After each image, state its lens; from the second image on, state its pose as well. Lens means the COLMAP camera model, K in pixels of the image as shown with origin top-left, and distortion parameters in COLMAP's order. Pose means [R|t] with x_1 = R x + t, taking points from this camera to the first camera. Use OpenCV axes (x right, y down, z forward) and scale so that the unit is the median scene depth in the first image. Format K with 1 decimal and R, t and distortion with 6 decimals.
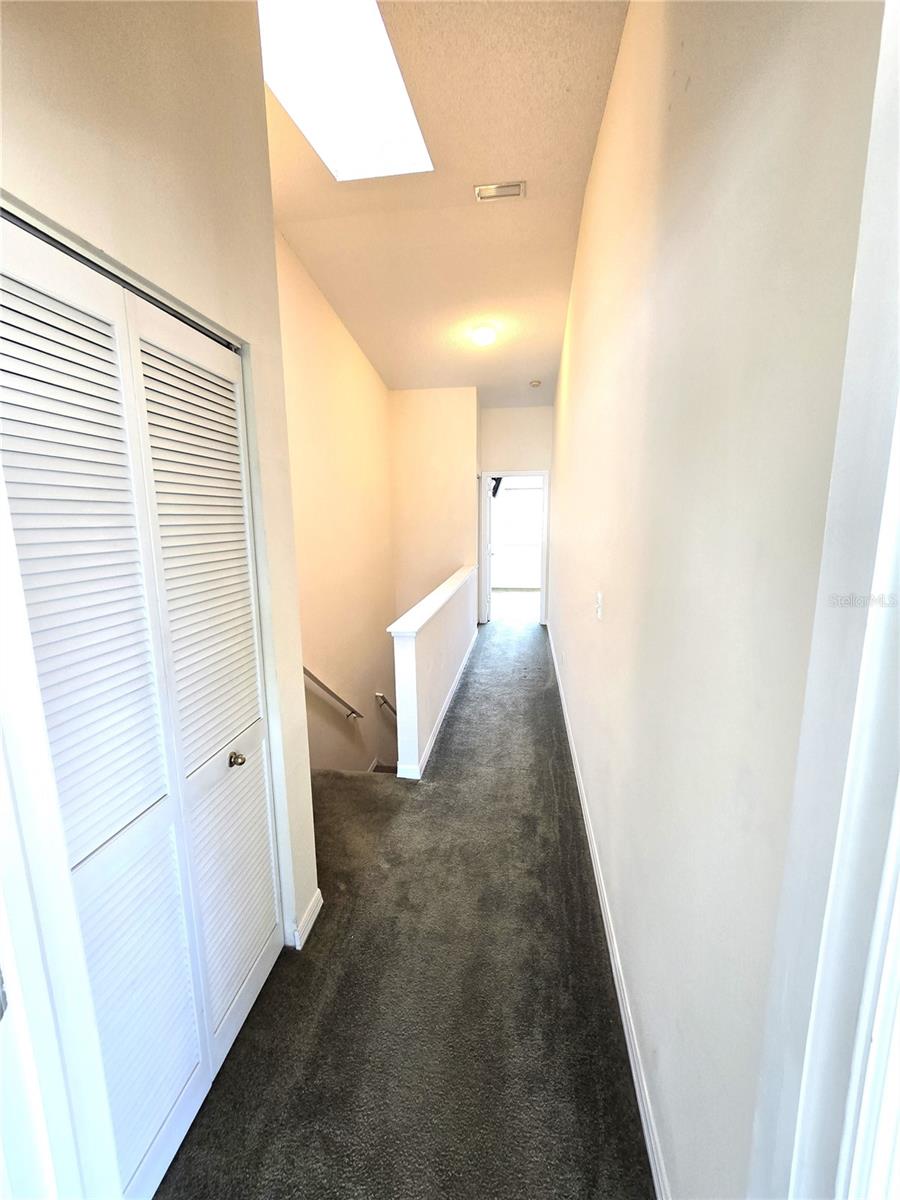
lens RADIAL K [[489.1, 0, 450.0], [0, 489.1, 600.0], [0, 0, 1]] dist [-0.001162, -0.000052]
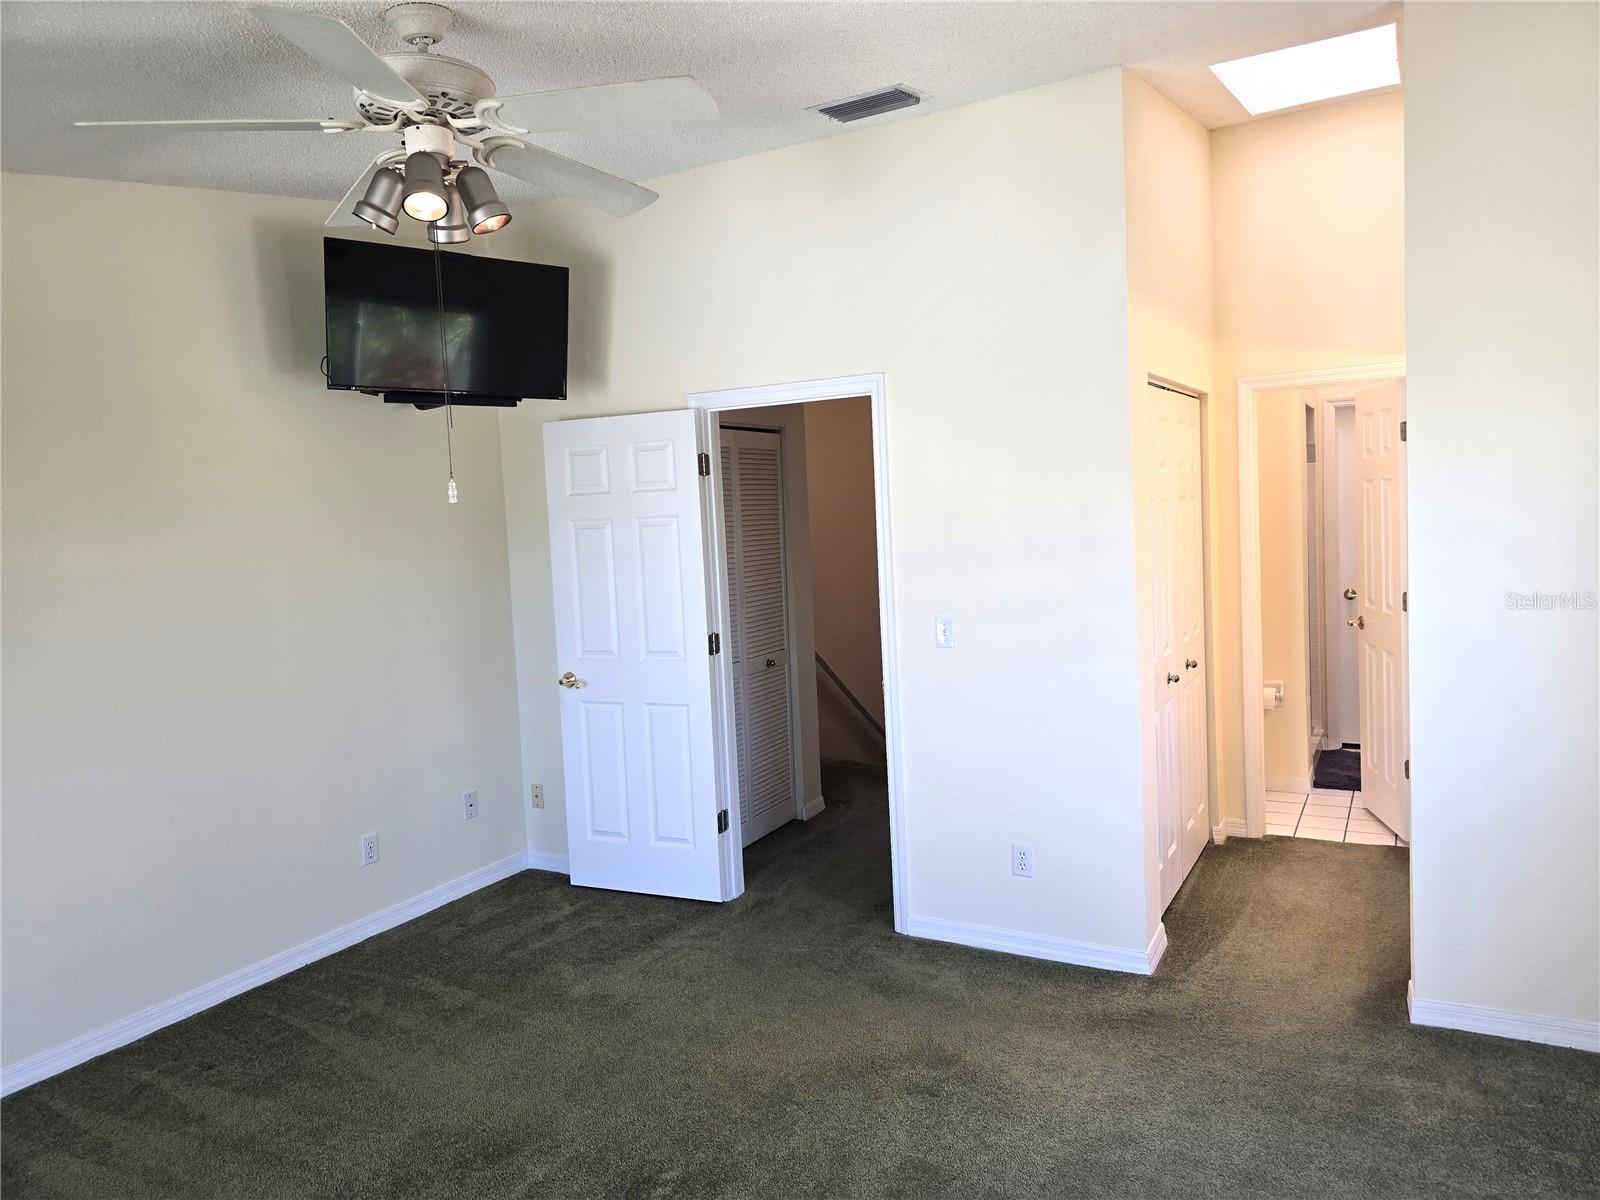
lens RADIAL K [[1078.0, 0, 800.0], [0, 1078.0, 600.0], [0, 0, 1]] dist [-0.000012, -0.000014]
pose [[0.945480, -0.005035, -0.325641, 0.814886], [-0.023244, 0.996287, -0.082893, 0.376425], [0.324849, 0.085943, 0.941853, -2.335945]]
